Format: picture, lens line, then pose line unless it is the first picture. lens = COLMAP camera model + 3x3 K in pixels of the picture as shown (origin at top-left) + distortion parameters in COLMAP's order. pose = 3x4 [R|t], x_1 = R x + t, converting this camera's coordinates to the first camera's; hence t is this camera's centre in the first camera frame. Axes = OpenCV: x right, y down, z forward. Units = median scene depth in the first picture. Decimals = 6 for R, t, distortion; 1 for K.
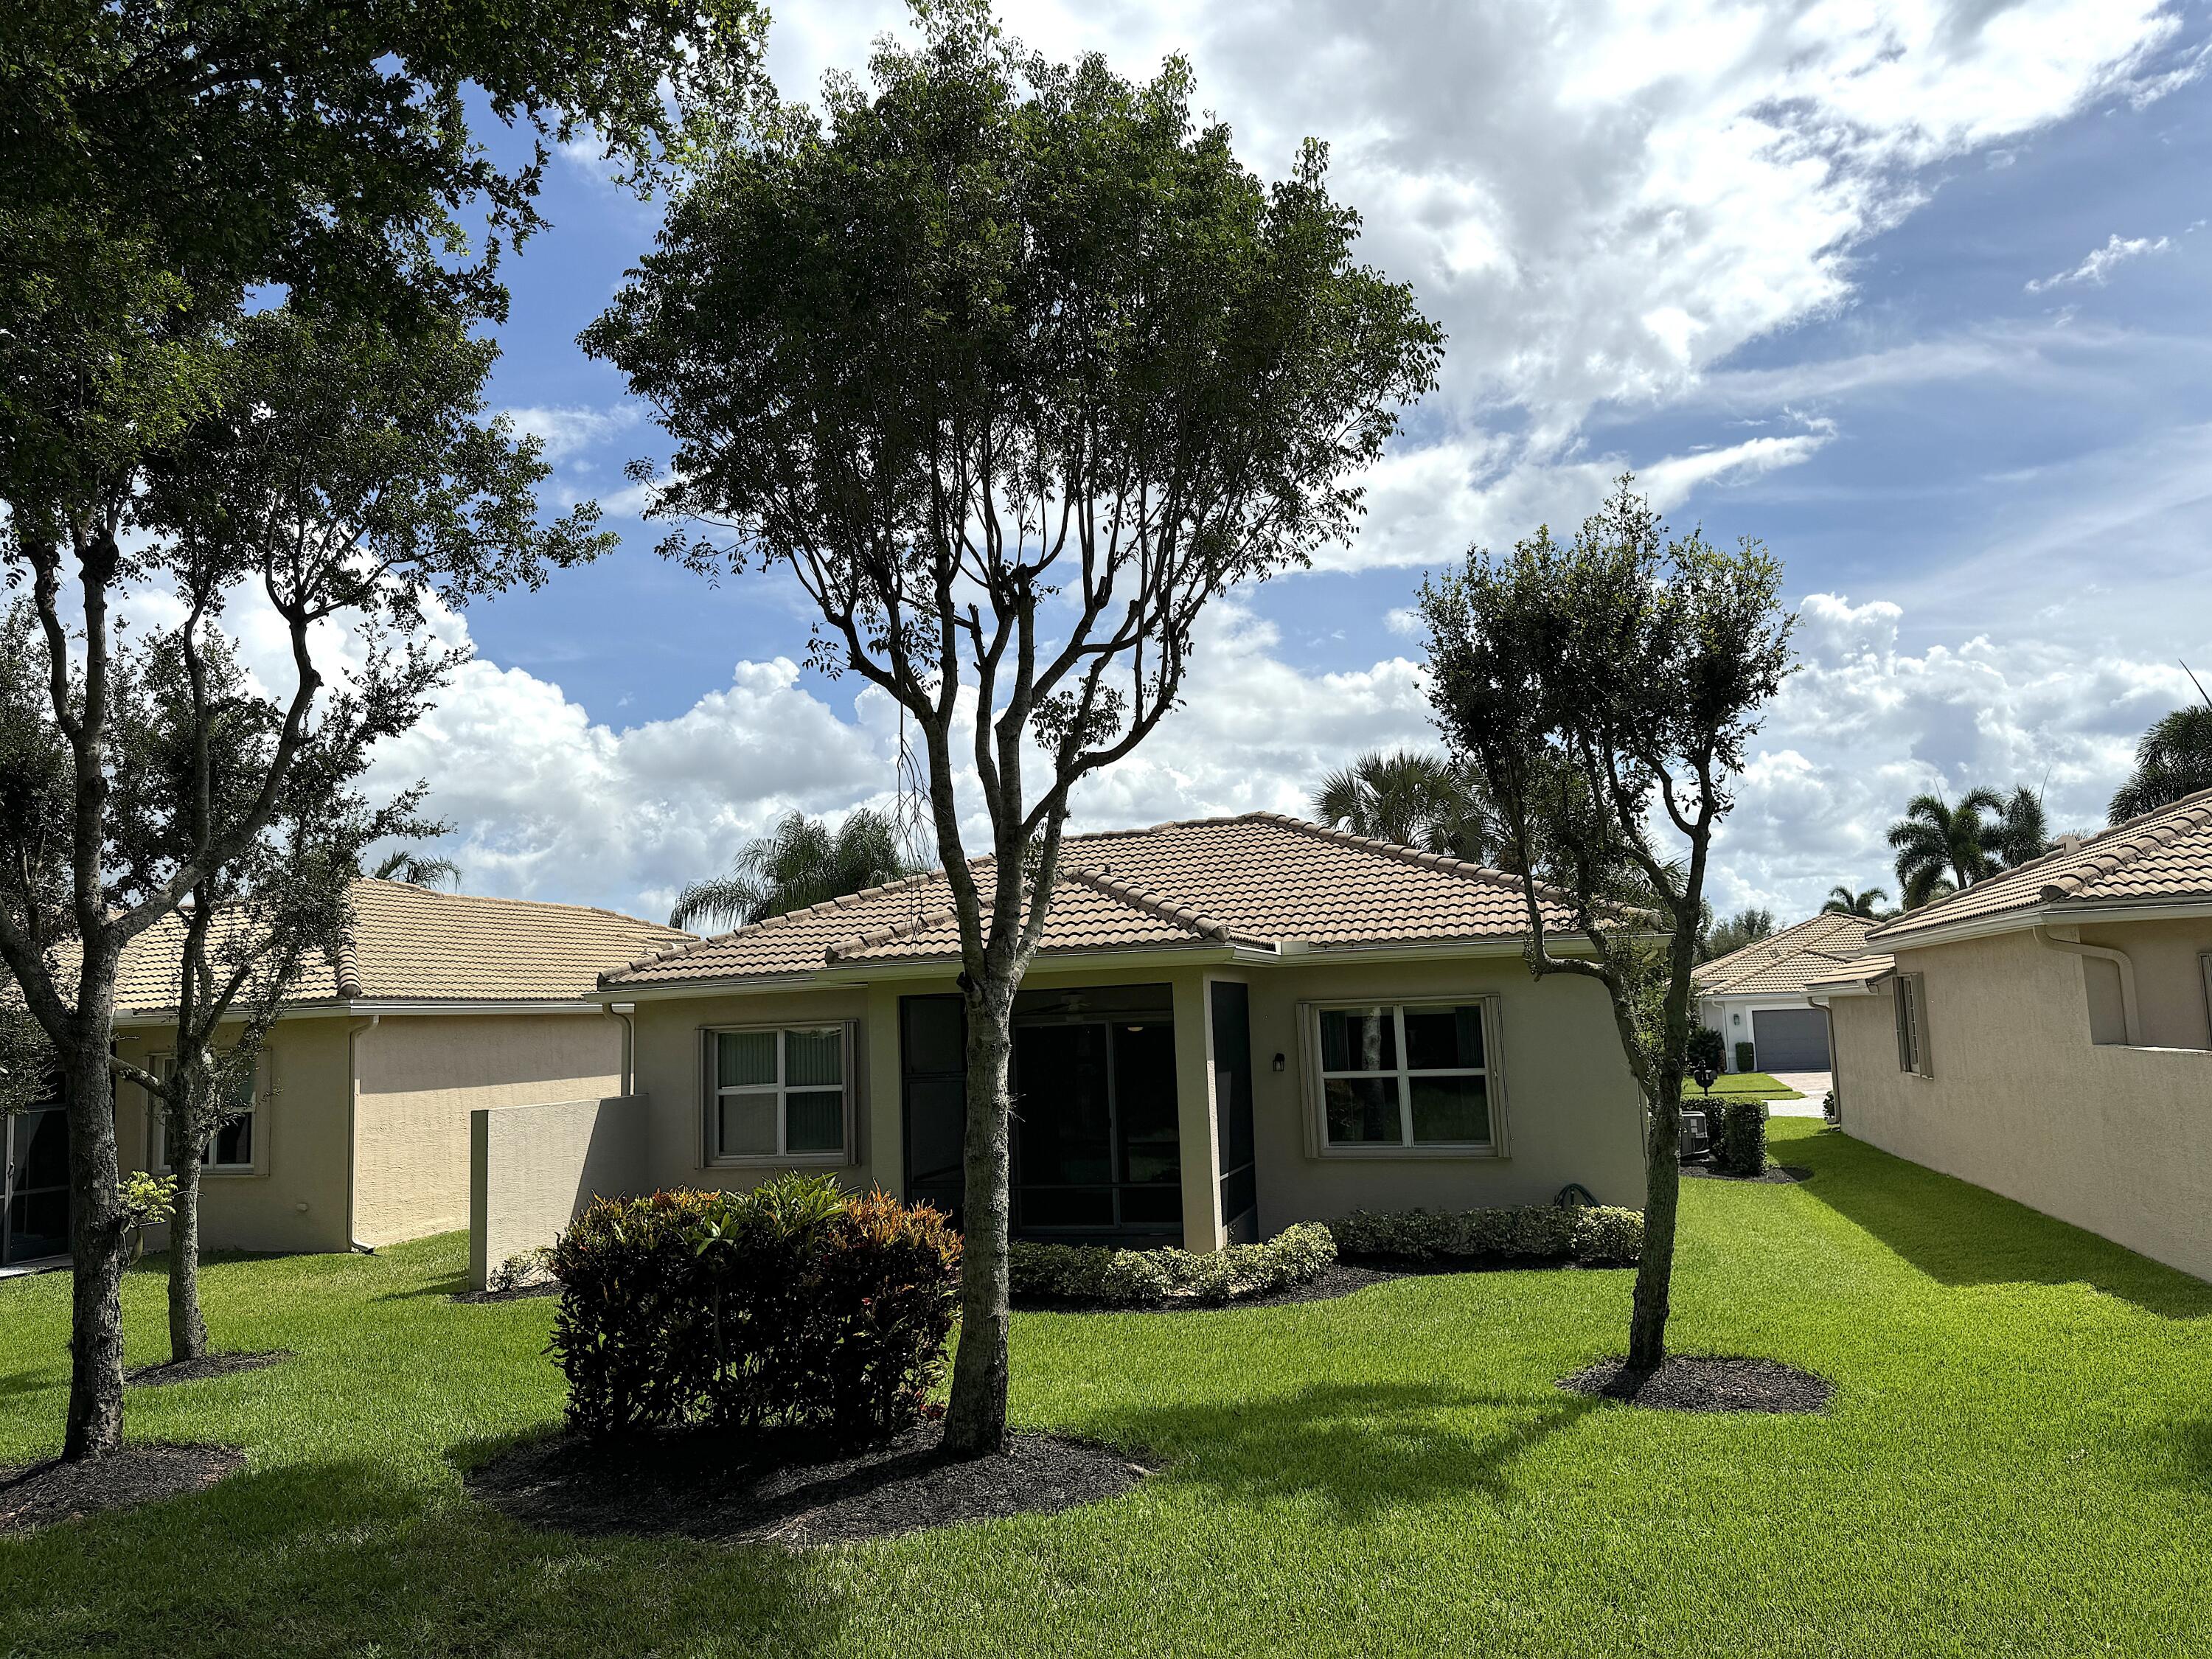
lens RADIAL K [[1561.1, 0, 1106.0], [0, 1561.1, 829.5], [0, 0, 1]] dist [0.021693, -0.024325]
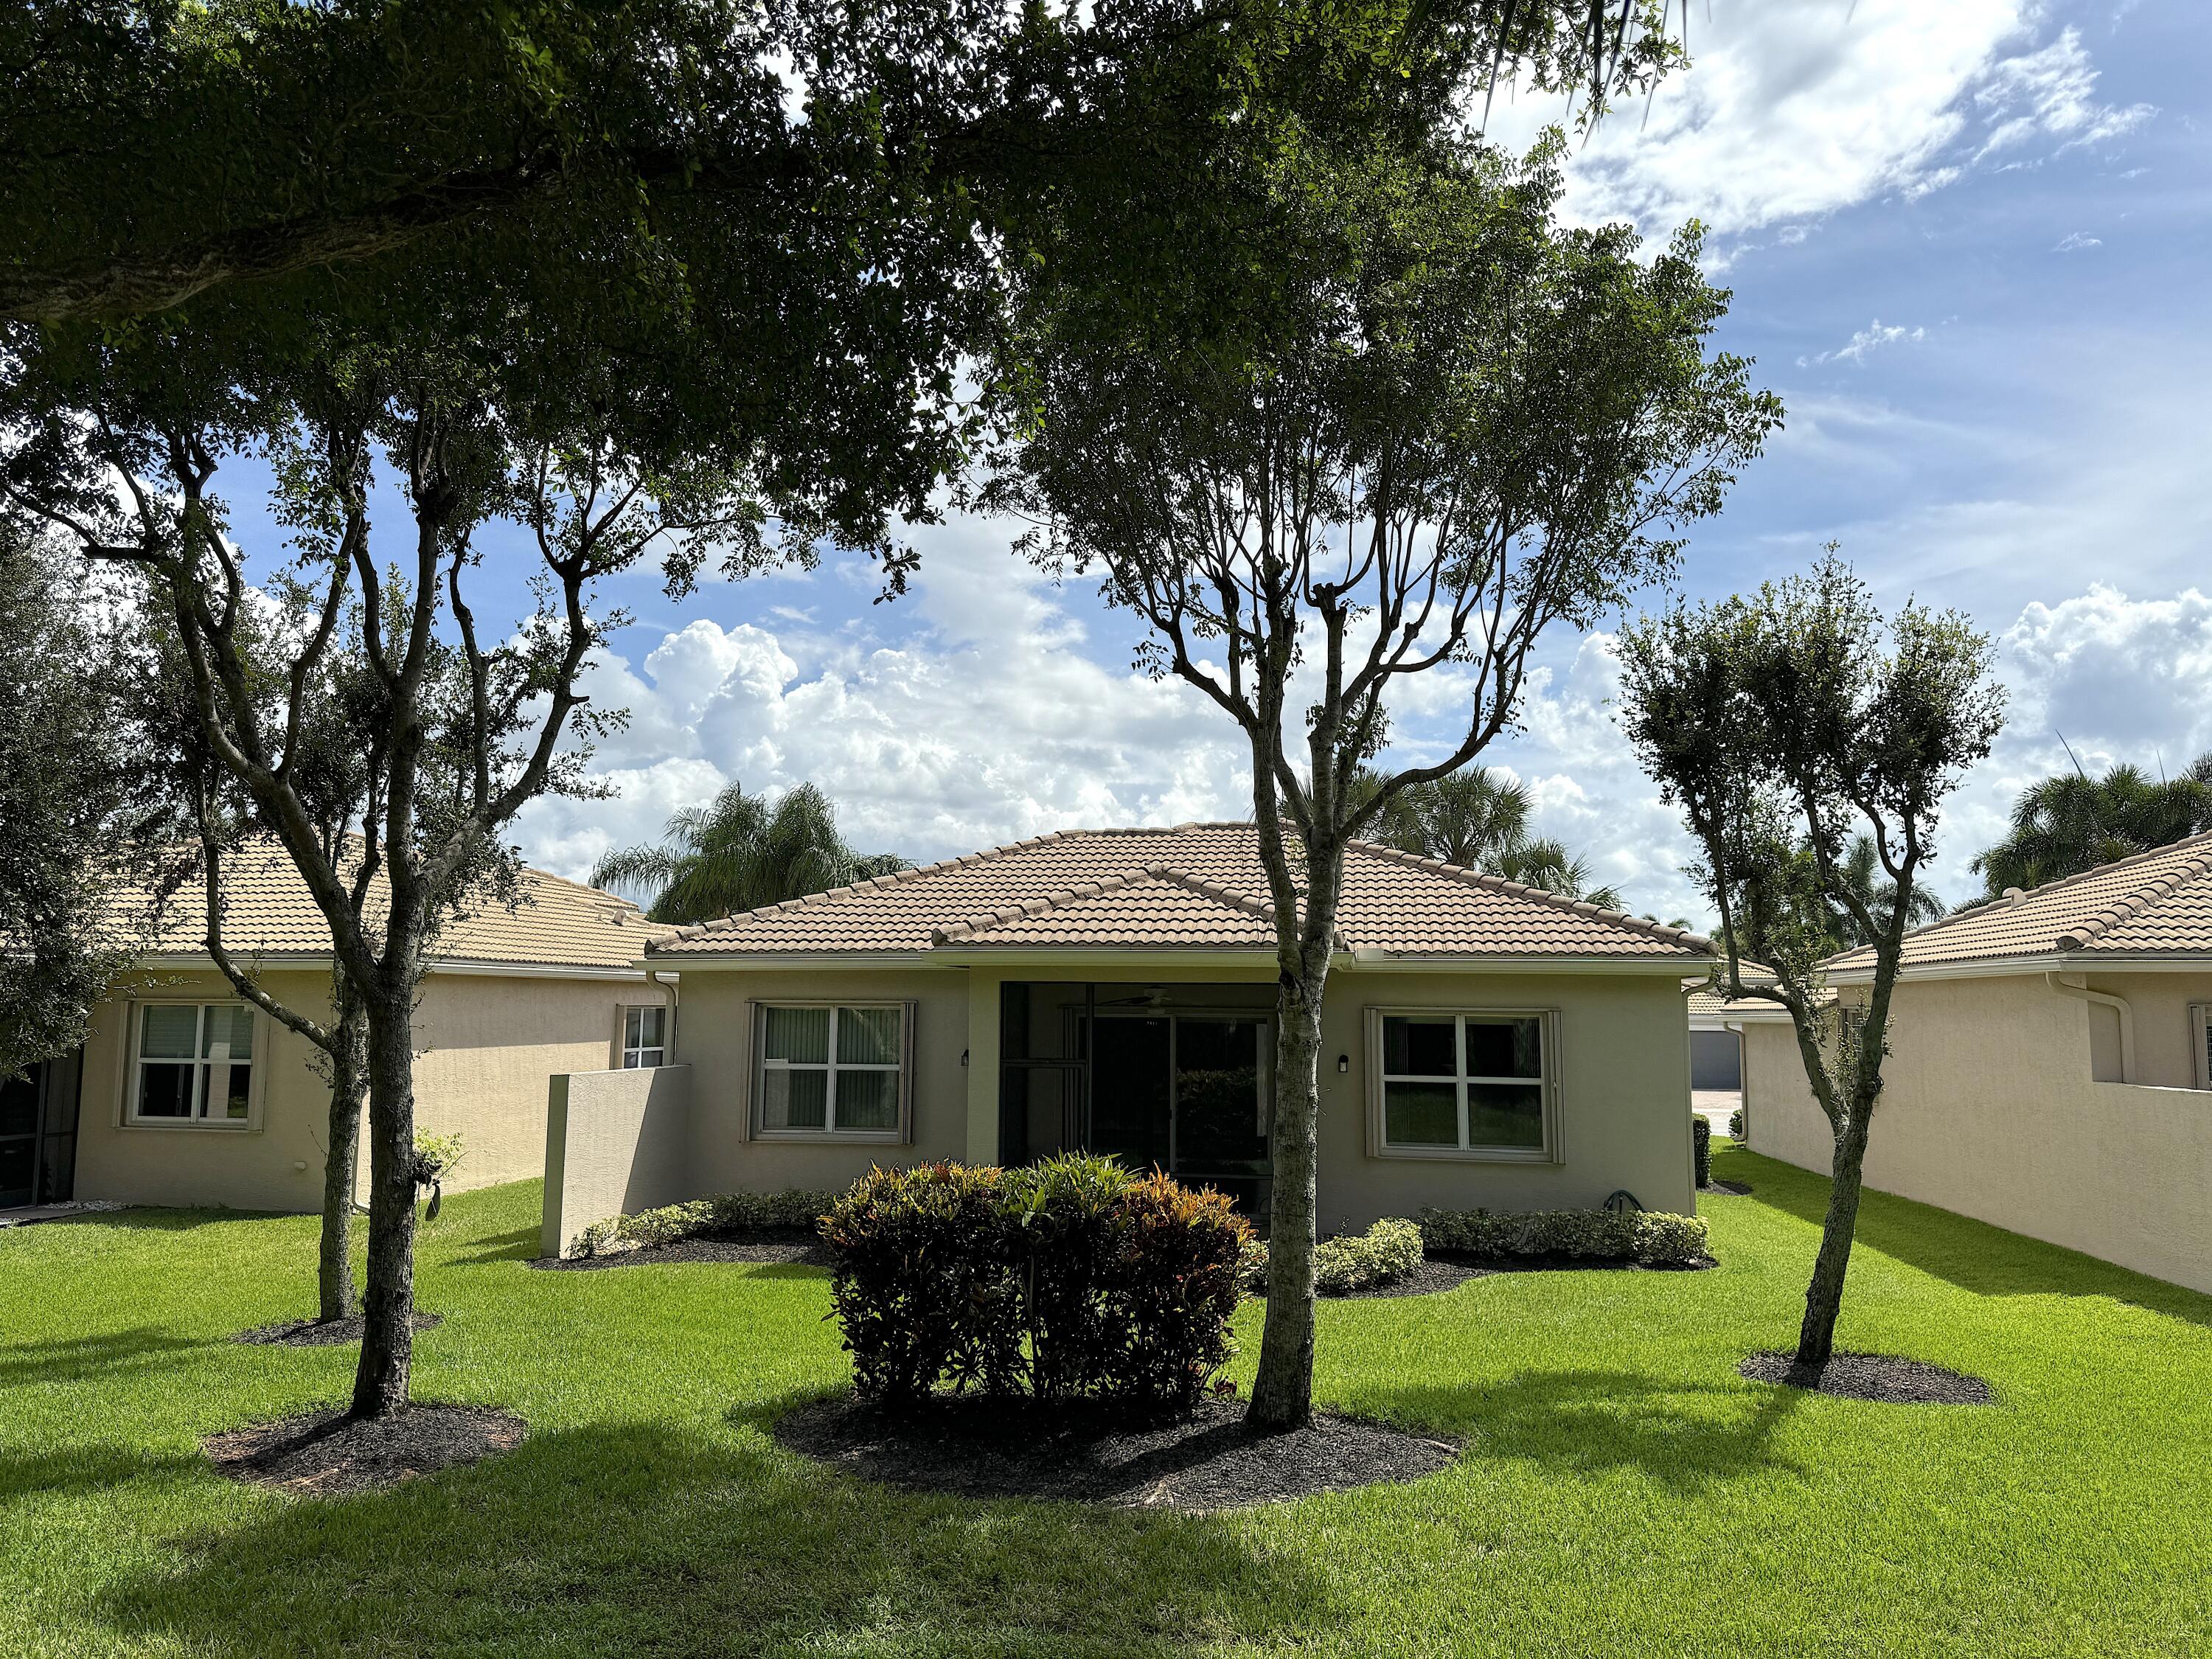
lens RADIAL K [[1561.1, 0, 1106.0], [0, 1561.1, 829.5], [0, 0, 1]] dist [0.021693, -0.024325]
pose [[0.991193, 0.062975, 0.116491, -0.224086], [-0.063687, 0.997967, 0.002397, 0.001378], [-0.116103, -0.009795, 0.993189, -0.018765]]
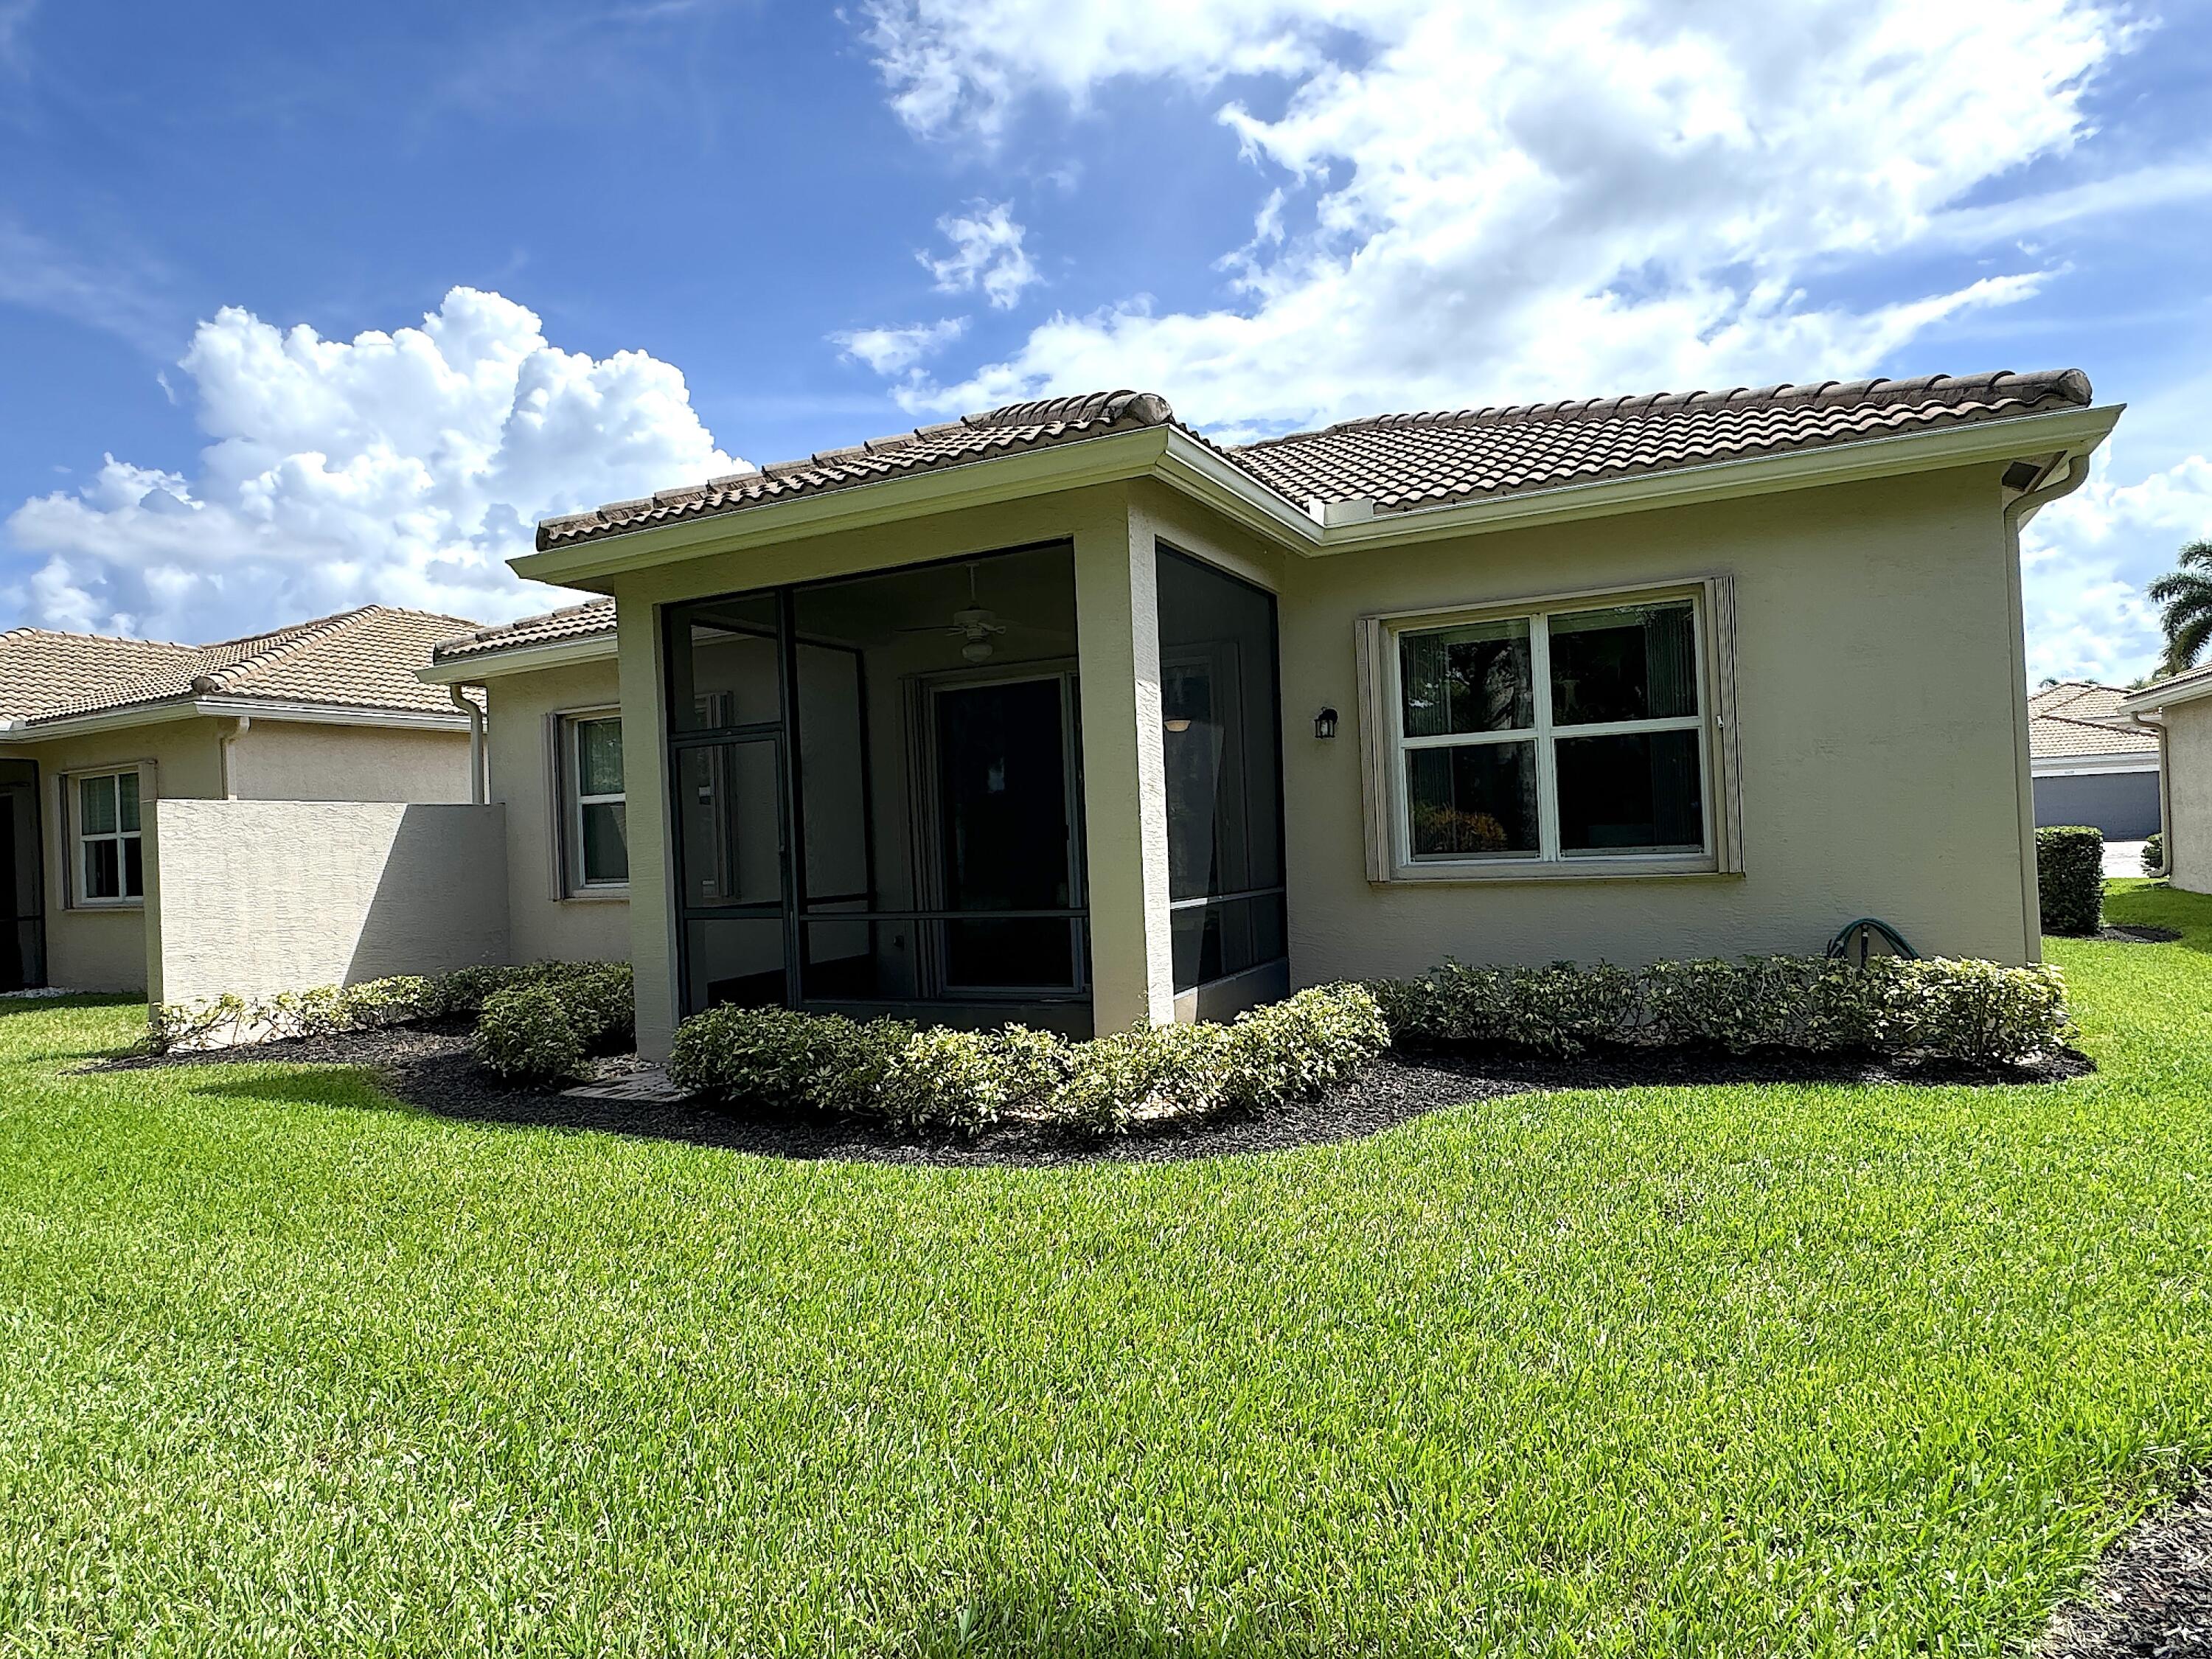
lens RADIAL K [[1247.3, 0, 1153.8], [0, 1247.3, 824.0], [0, 0, 1]] dist [-0.028387, 0.024623]
pose [[0.983820, -0.006622, -0.179036, 0.158692], [0.025911, 0.994069, 0.105619, 0.169095], [0.177275, -0.108549, 0.978157, 0.647377]]
